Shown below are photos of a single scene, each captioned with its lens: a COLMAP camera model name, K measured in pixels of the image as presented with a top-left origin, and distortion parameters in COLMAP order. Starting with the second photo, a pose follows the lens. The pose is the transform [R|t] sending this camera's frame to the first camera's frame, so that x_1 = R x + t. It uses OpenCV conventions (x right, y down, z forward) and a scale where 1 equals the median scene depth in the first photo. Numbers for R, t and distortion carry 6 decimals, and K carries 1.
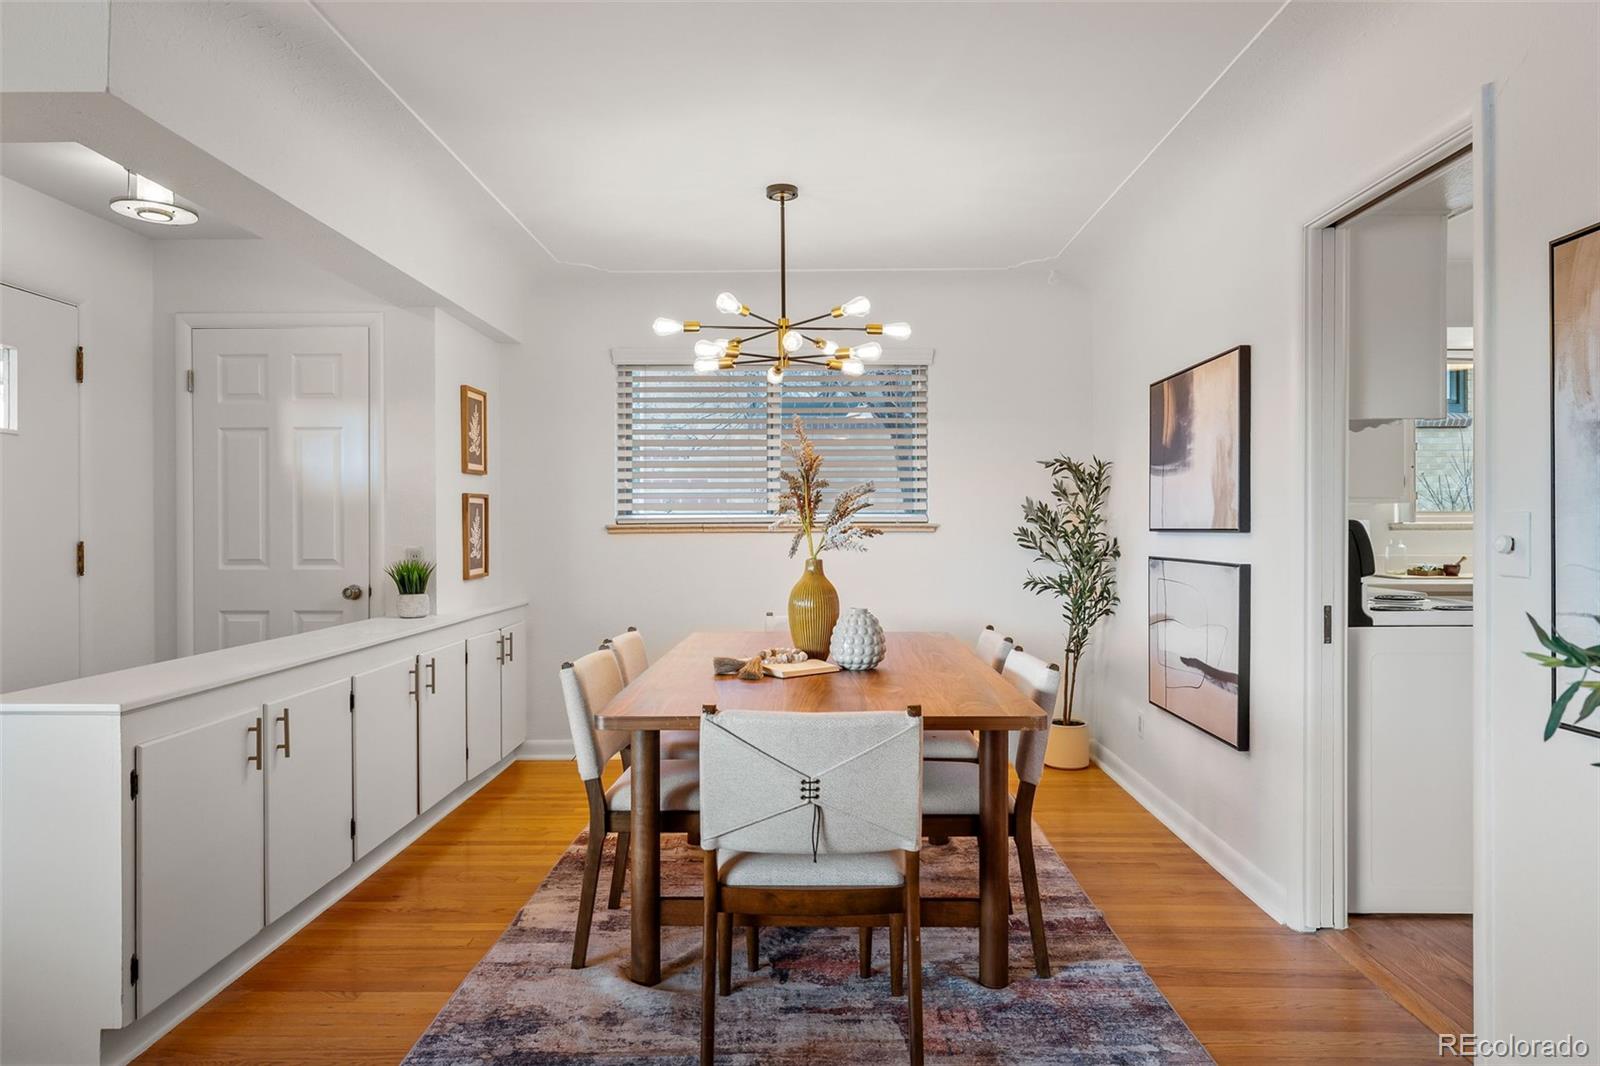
lens RADIAL K [[1020.2, 0, 800.0], [0, 1020.2, 533.0], [0, 0, 1]] dist [-0.000028, -0.000383]
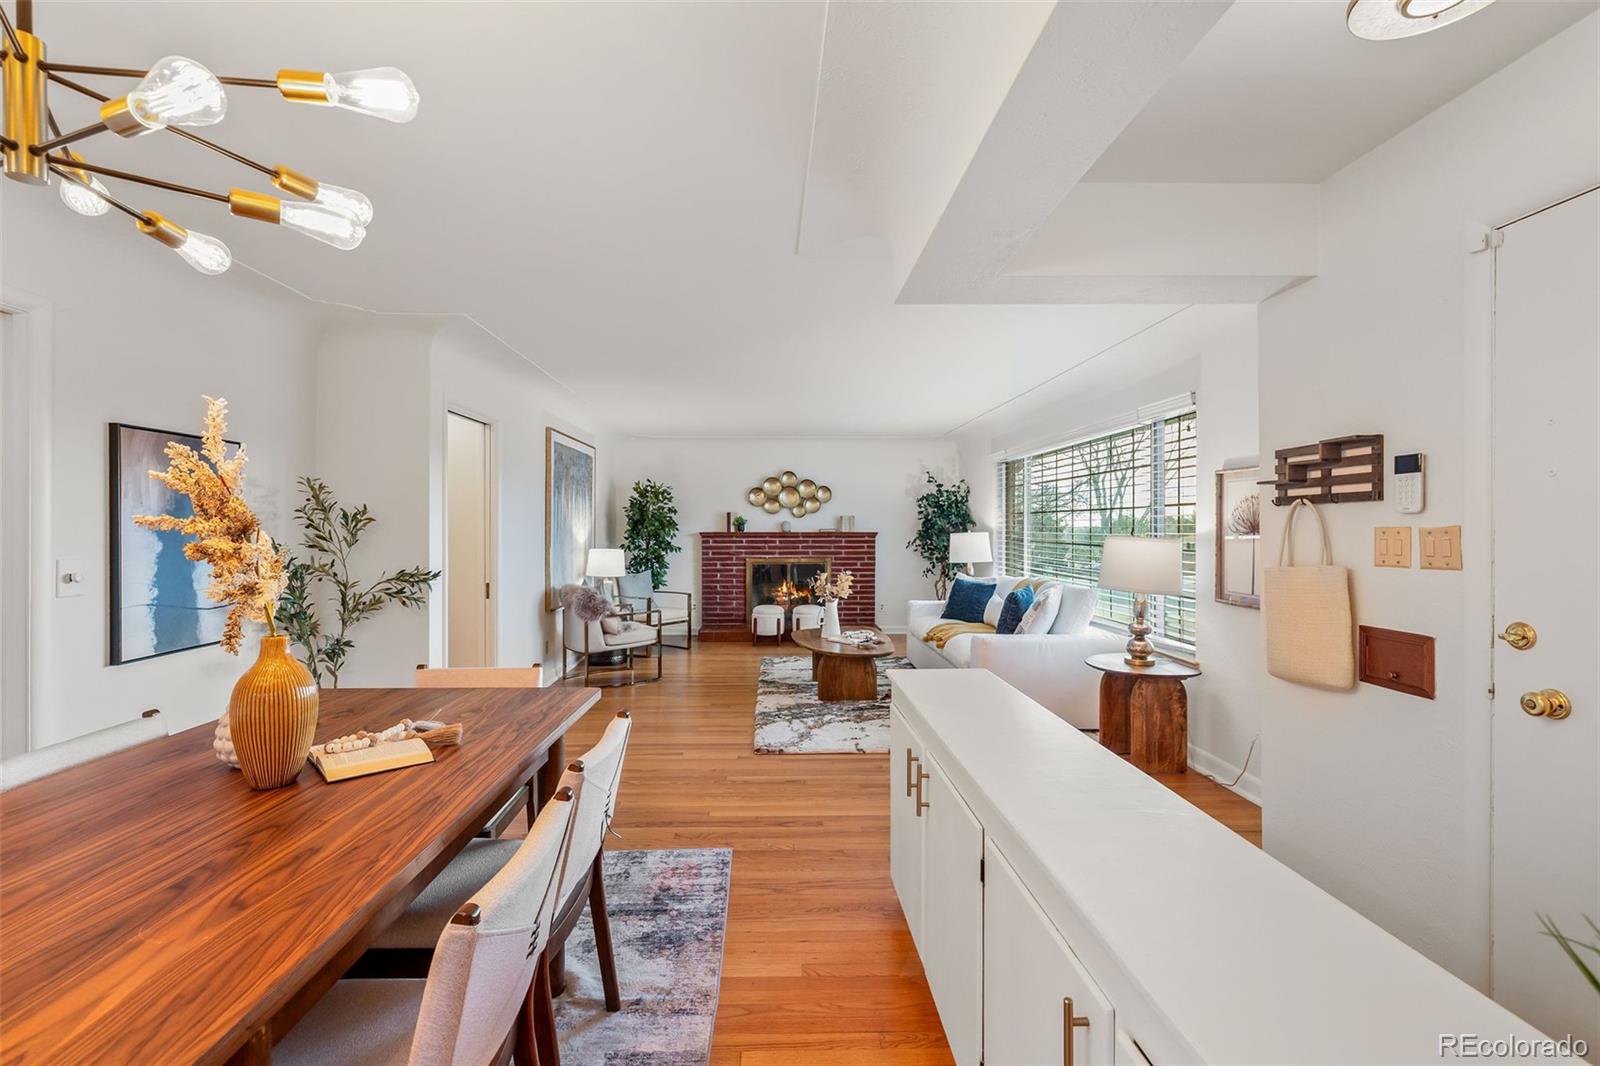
lens RADIAL K [[711.6, 0, 791.8], [0, 711.6, 510.4], [0, 0, 1]] dist [-0.000892, -0.000335]
pose [[-0.999068, 0.001779, -0.043127, -0.258720], [0.002616, 0.999809, -0.019368, -0.040622], [0.043084, -0.019462, -0.998882, 1.223928]]
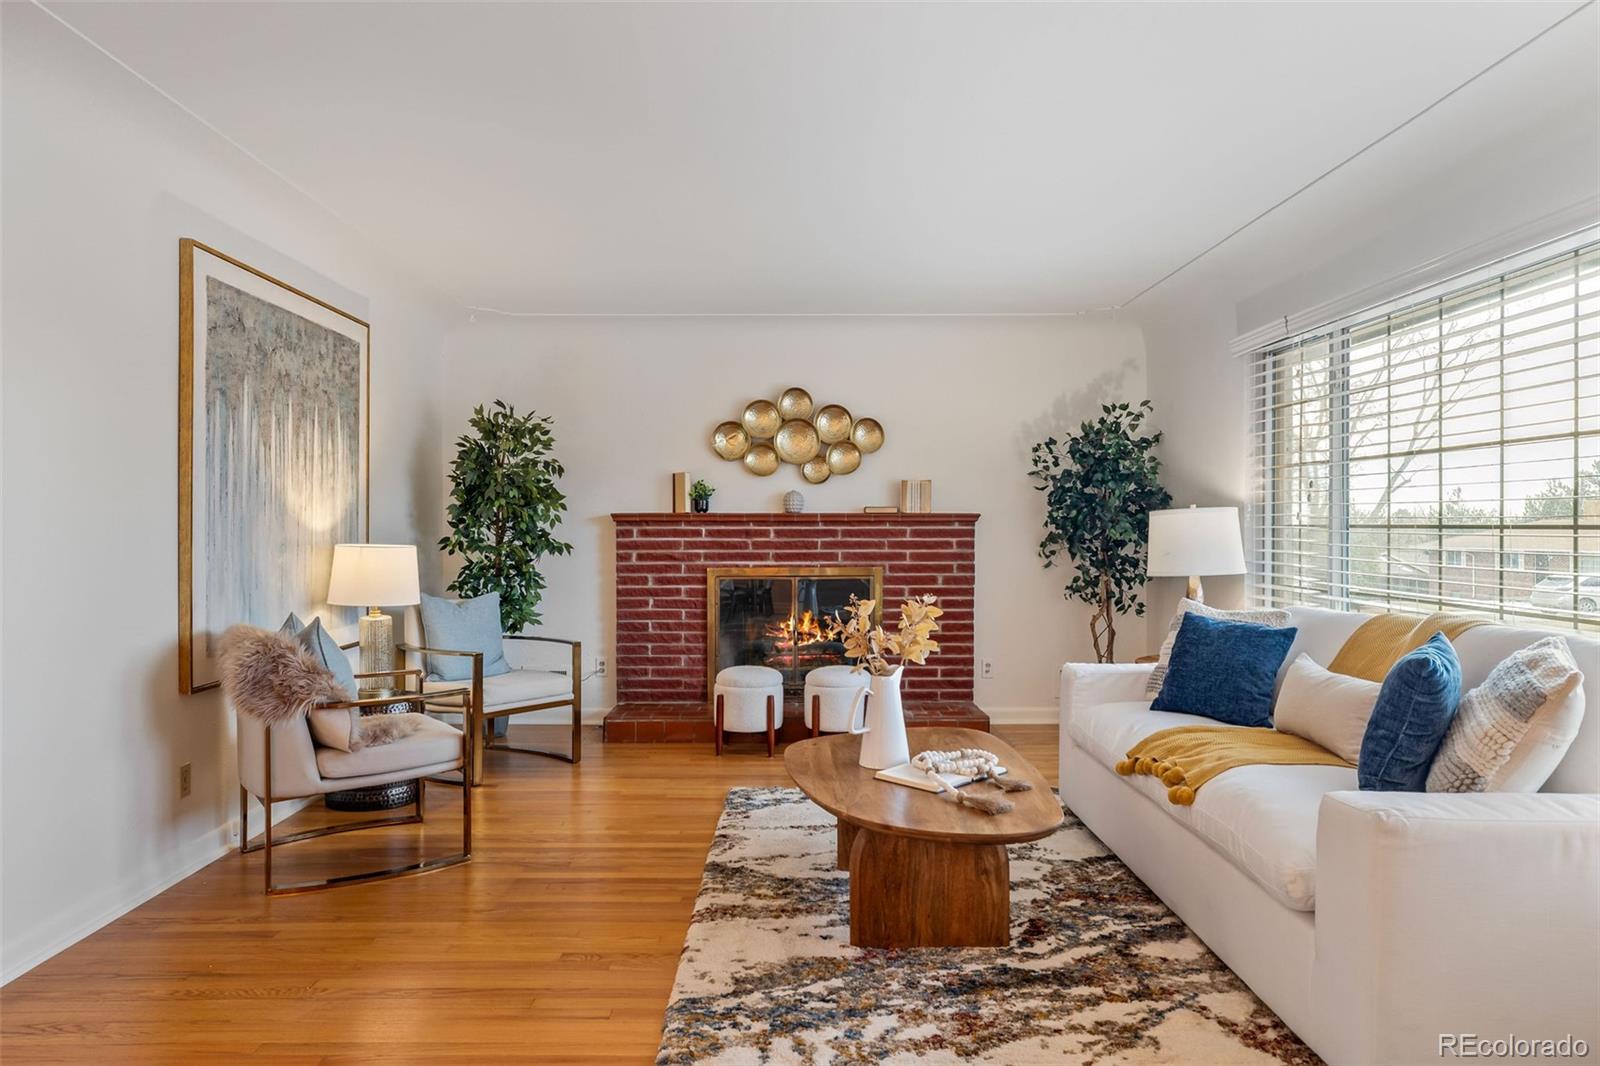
lens RADIAL K [[1064.9, 0, 798.1], [0, 1064.9, 522.2], [0, 0, 1]] dist [-0.001552, -0.000069]
pose [[-0.999777, 0.002397, -0.020972, -0.315666], [0.002397, 0.999997, 0.000032, -0.002359], [0.020972, -0.000018, -0.999780, 0.605246]]
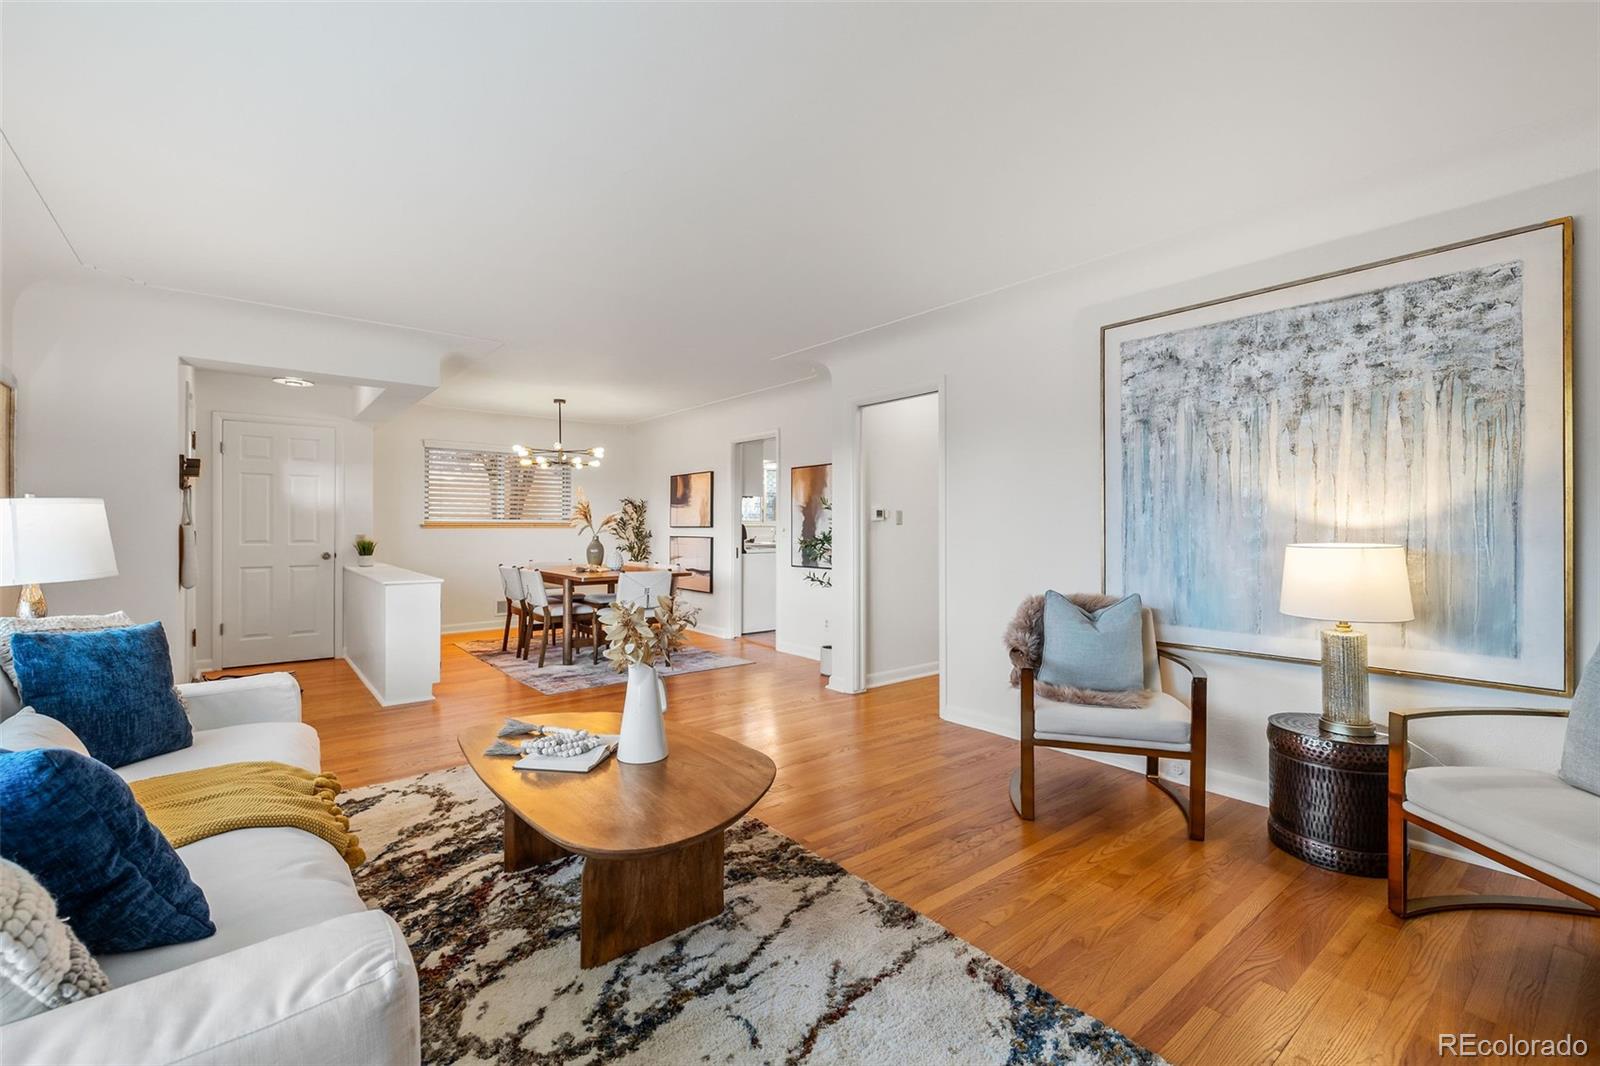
lens RADIAL K [[684.1, 0, 794.6], [0, 684.1, 528.6], [0, 0, 1]] dist [0.000493, 0.000189]
pose [[0.771916, 0.002046, 0.635721, -0.663395], [0.000252, 0.999994, -0.003524, 0.009457], [-0.635725, 0.002880, 0.771911, -0.765177]]
